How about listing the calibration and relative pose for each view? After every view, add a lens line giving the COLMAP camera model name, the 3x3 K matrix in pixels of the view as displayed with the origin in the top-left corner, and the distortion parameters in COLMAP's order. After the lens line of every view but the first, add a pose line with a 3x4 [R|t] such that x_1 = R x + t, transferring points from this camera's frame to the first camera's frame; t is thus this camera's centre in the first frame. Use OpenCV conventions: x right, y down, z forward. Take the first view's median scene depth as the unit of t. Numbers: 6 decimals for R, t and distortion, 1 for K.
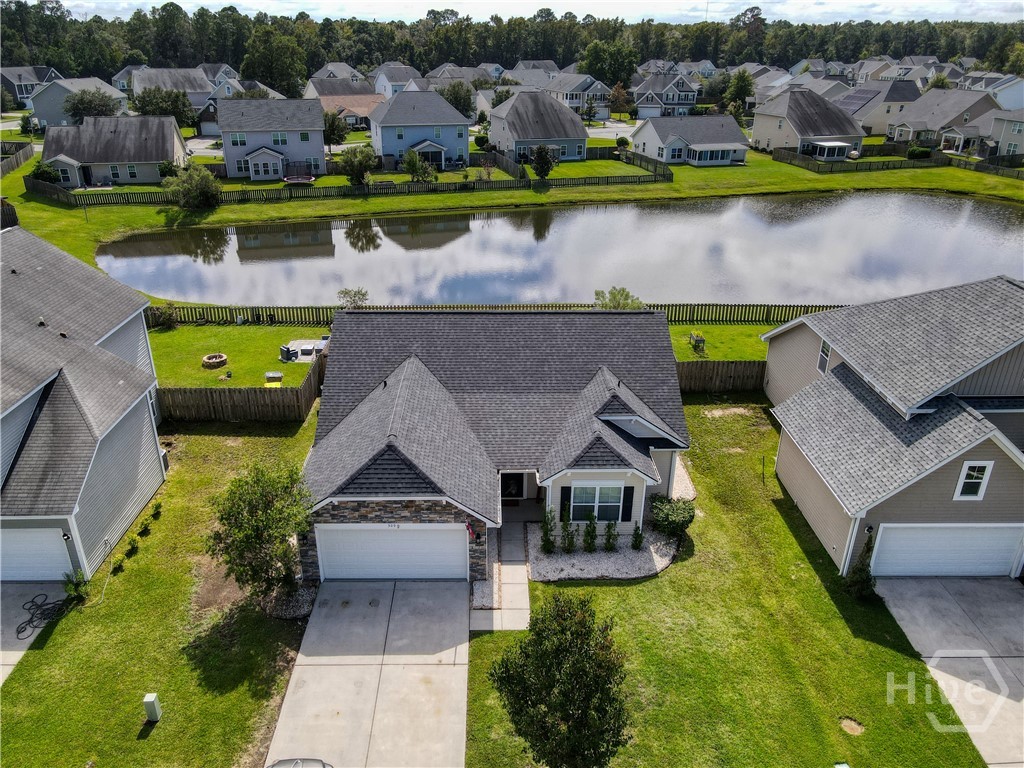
lens RADIAL K [[747.7, 0, 516.7], [0, 747.7, 387.4], [0, 0, 1]] dist [0.006646, 0.015405]
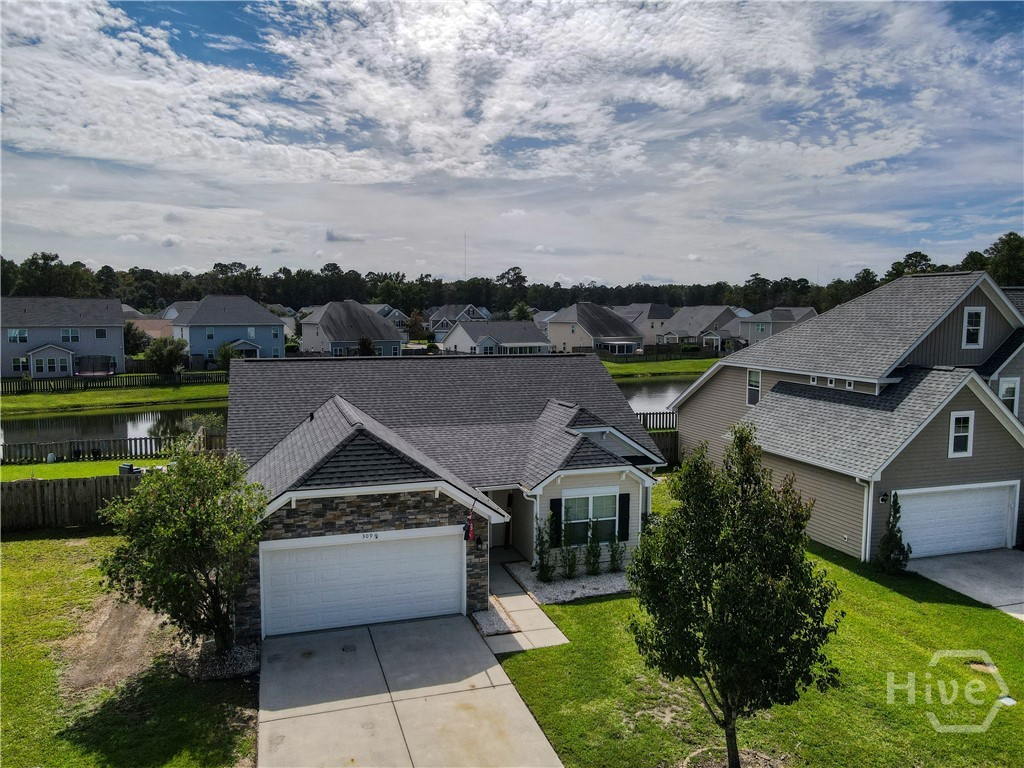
lens RADIAL K [[747.7, 0, 514.8], [0, 747.7, 383.9], [0, 0, 1]] dist [0.006646, 0.015405]
pose [[0.959011, -0.037010, 0.280940, -0.224923], [0.127135, 0.942245, -0.309856, 0.285500], [-0.253247, 0.332873, 0.908329, 0.222940]]
